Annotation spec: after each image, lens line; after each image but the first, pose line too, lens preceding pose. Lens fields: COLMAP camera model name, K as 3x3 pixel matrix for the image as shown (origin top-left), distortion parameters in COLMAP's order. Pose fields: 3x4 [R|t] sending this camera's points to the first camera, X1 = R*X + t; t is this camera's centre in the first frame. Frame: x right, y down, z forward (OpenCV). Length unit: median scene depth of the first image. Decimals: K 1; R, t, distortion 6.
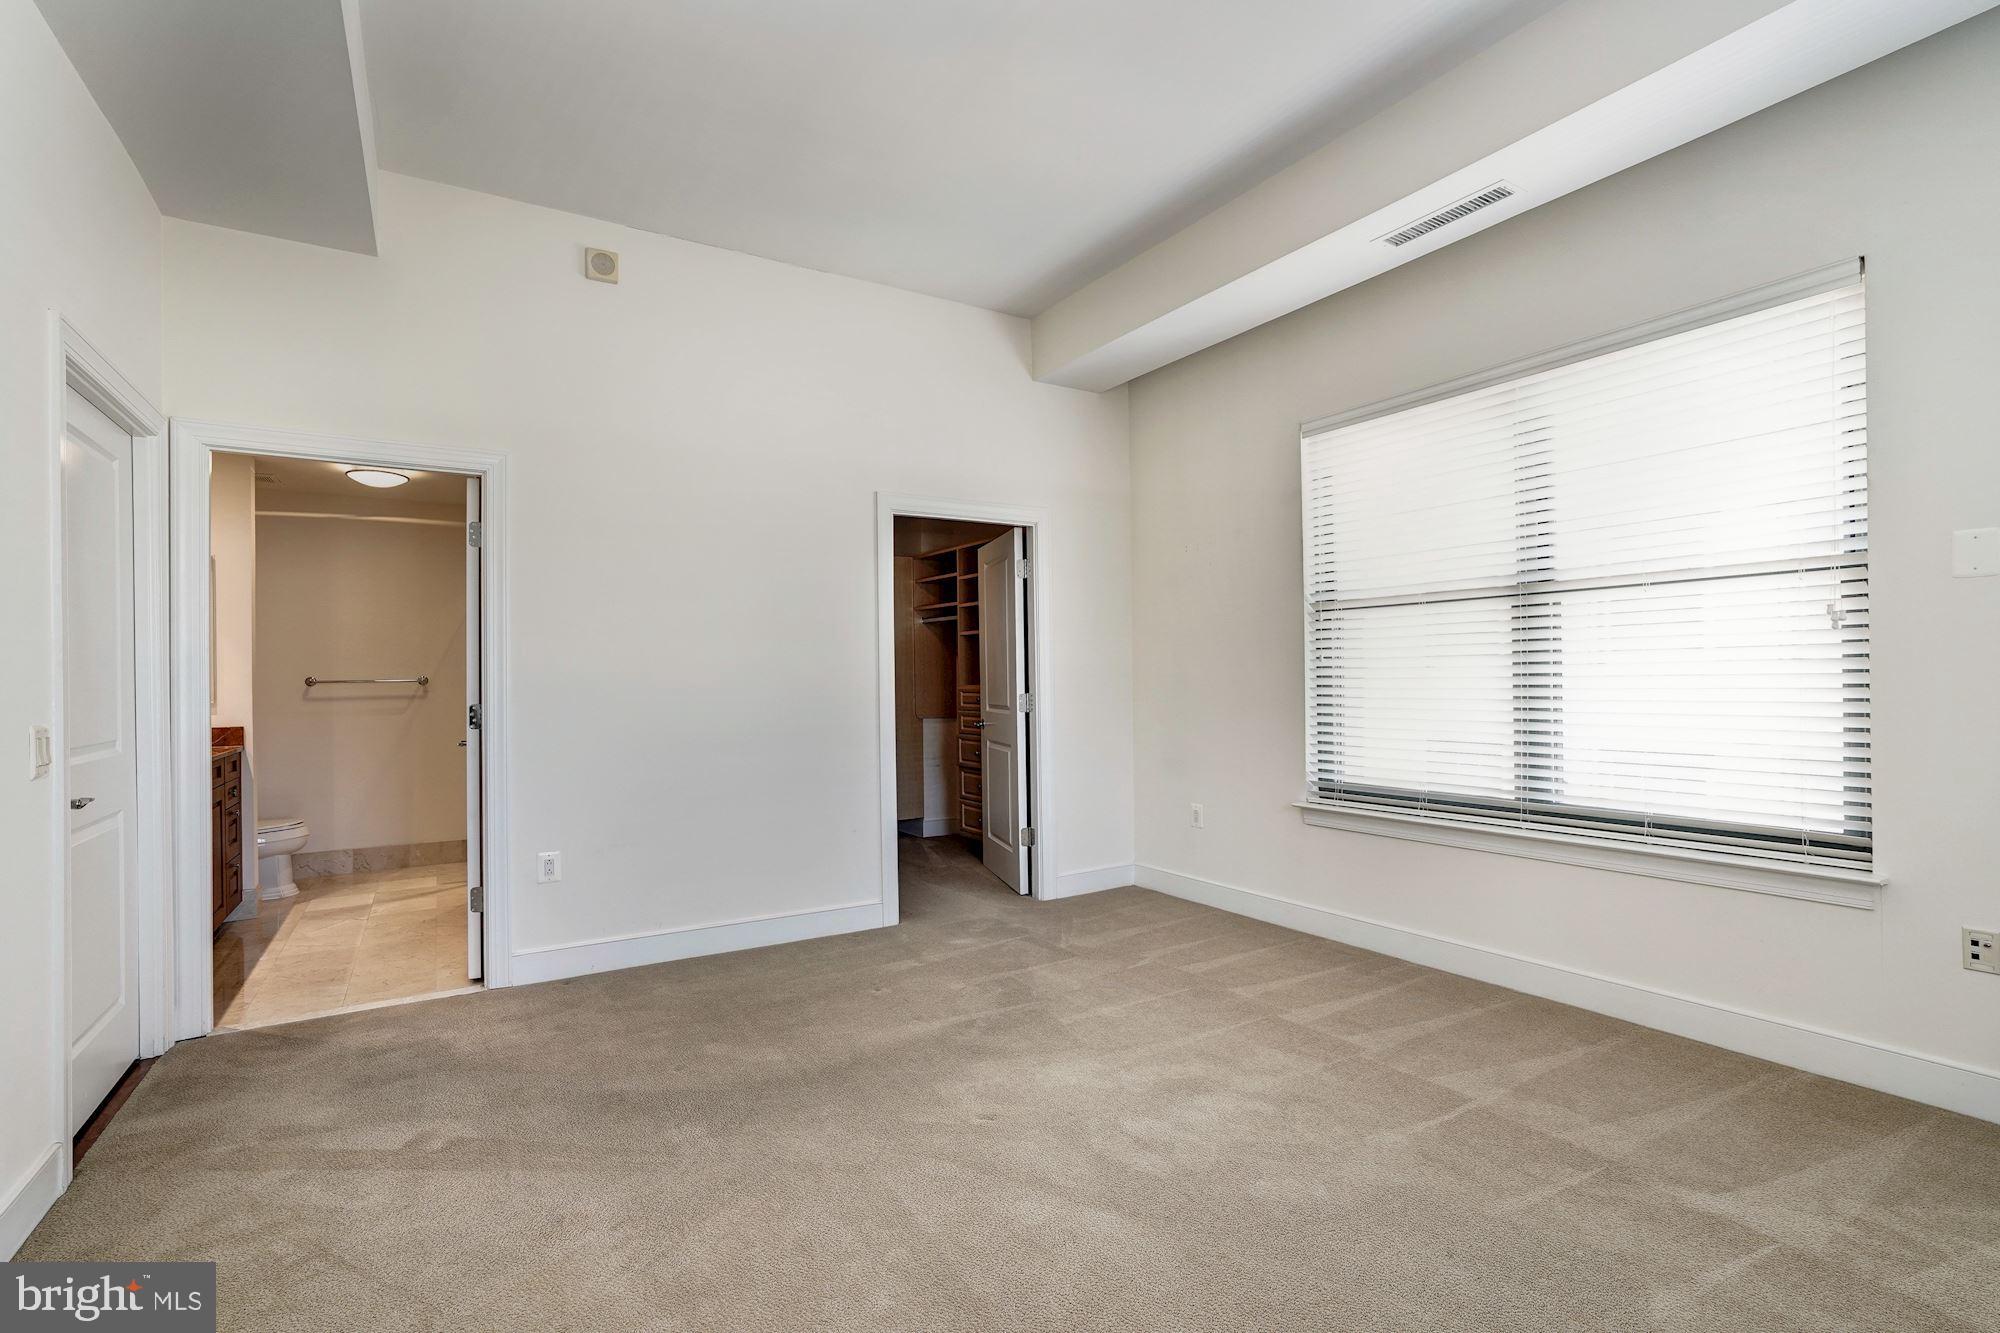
lens RADIAL K [[914.6, 0, 995.4], [0, 914.6, 677.4], [0, 0, 1]] dist [-0.033066, 0.016427]
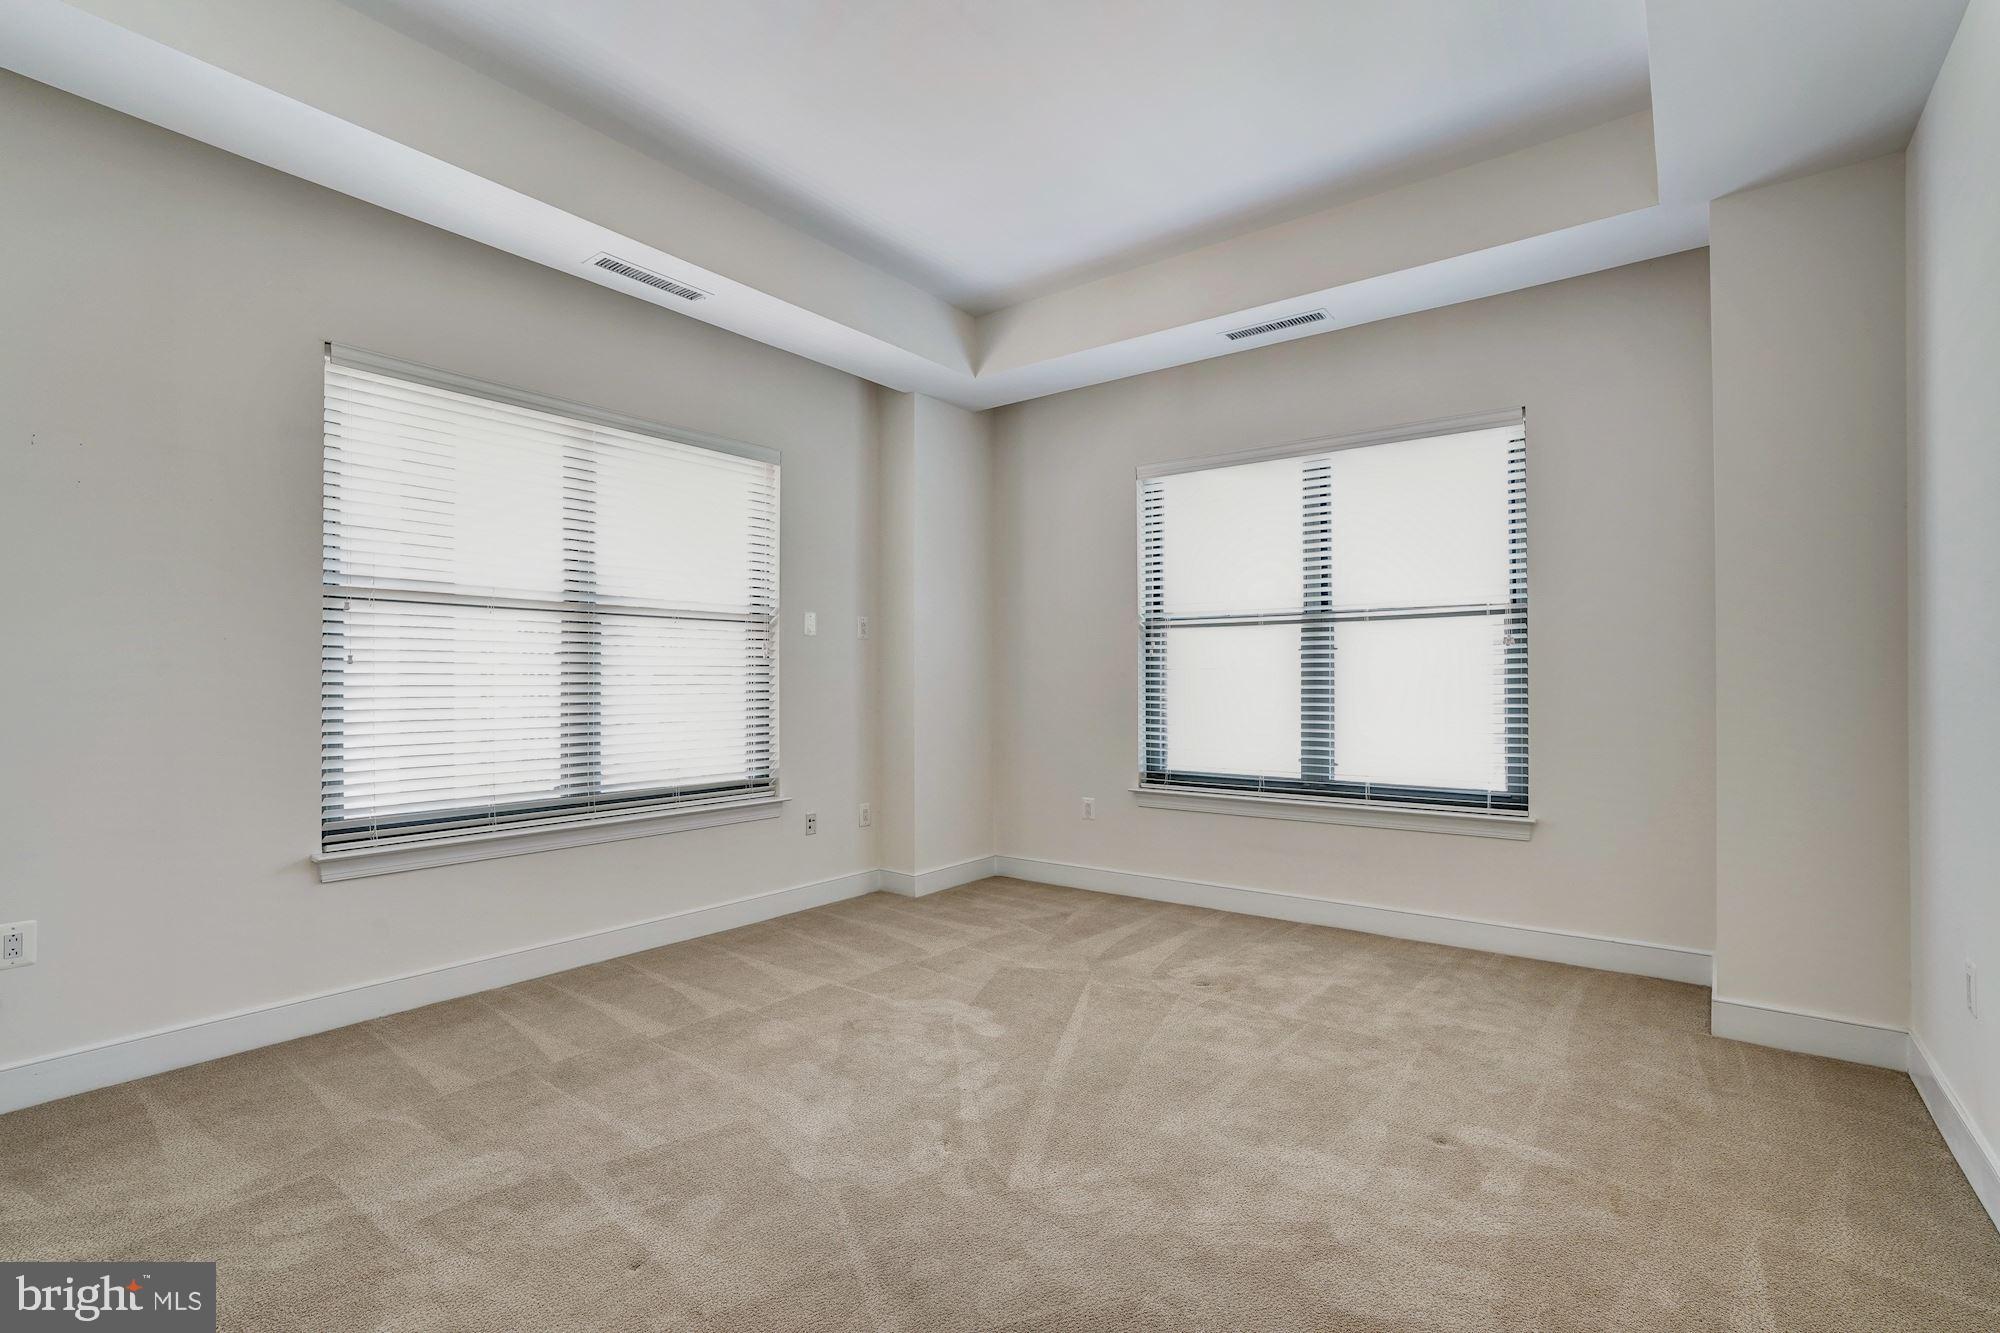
lens RADIAL K [[914.6, 0, 995.4], [0, 914.6, 677.4], [0, 0, 1]] dist [-0.033066, 0.016427]
pose [[-0.346170, 0.017523, 0.938008, -0.860633], [0.003659, 0.999843, -0.017328, 0.014754], [-0.938165, -0.002566, -0.346180, 1.195138]]
